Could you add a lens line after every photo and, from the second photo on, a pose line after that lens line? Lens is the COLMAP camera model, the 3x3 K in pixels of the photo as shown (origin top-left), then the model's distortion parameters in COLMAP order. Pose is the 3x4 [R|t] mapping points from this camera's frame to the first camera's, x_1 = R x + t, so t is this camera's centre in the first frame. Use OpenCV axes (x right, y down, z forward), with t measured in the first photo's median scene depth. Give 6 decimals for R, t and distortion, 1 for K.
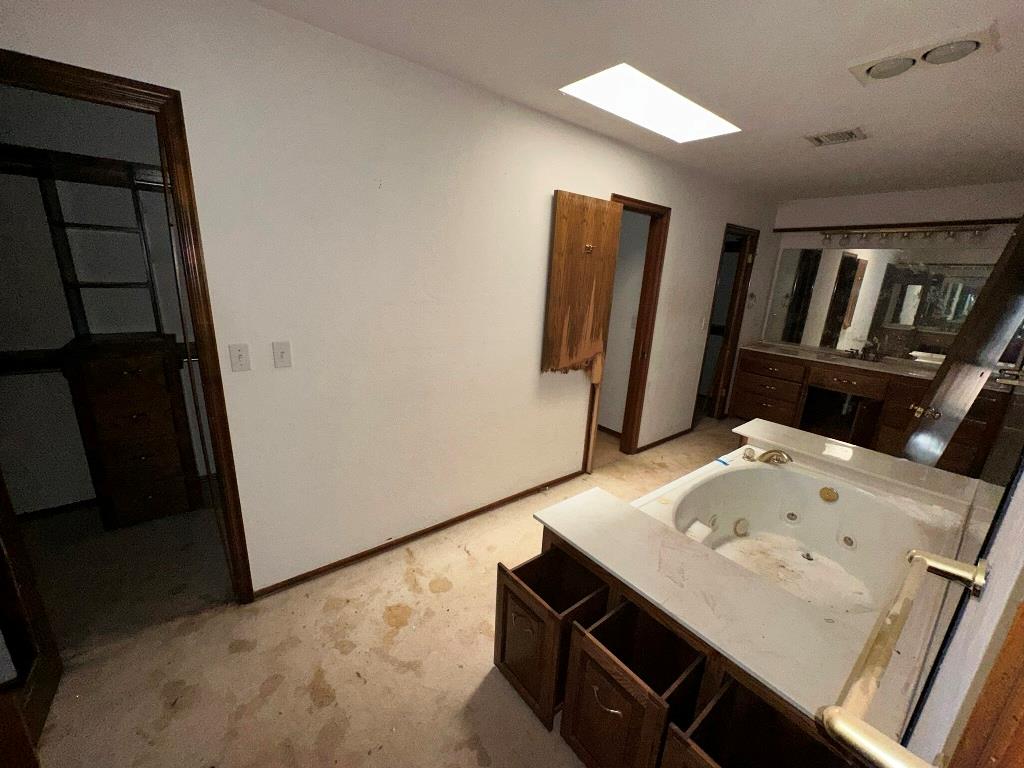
lens RADIAL K [[407.8, 0, 511.6], [0, 407.8, 385.9], [0, 0, 1]] dist [-0.006298, 0.000079]
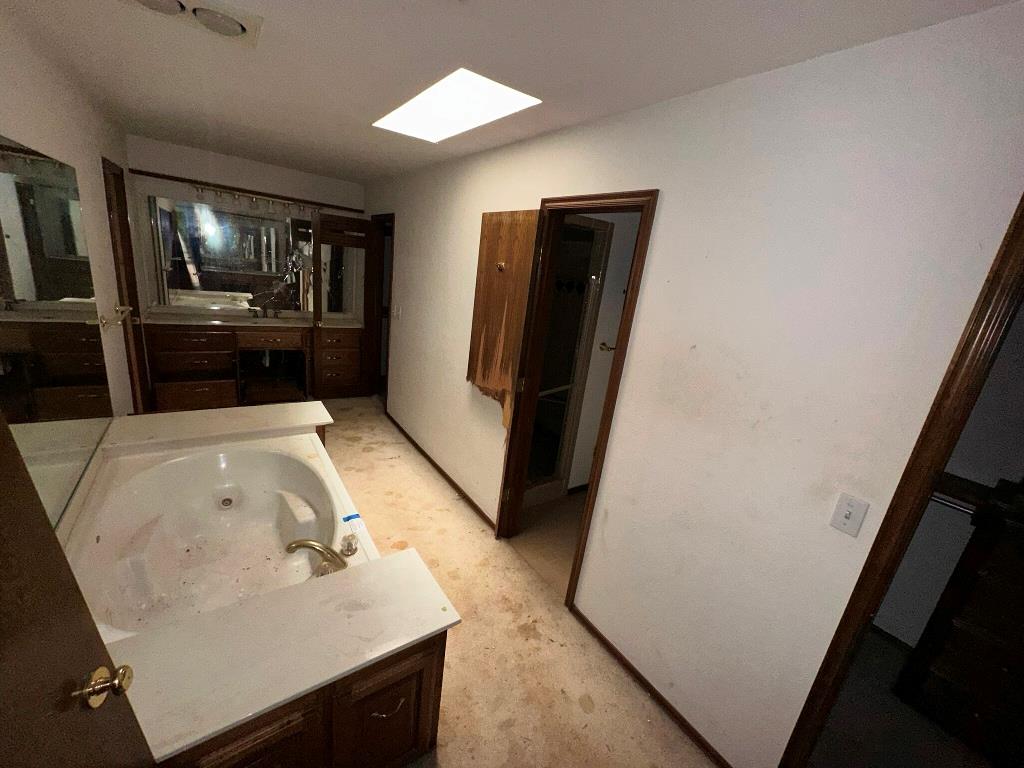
lens RADIAL K [[407.8, 0, 512.5], [0, 407.8, 381.4], [0, 0, 1]] dist [-0.006298, 0.000079]
pose [[-0.049858, 0.219703, -0.974292, 1.117302], [-0.386015, 0.895461, 0.221680, -0.313962], [0.921144, 0.387144, 0.040163, 1.071058]]
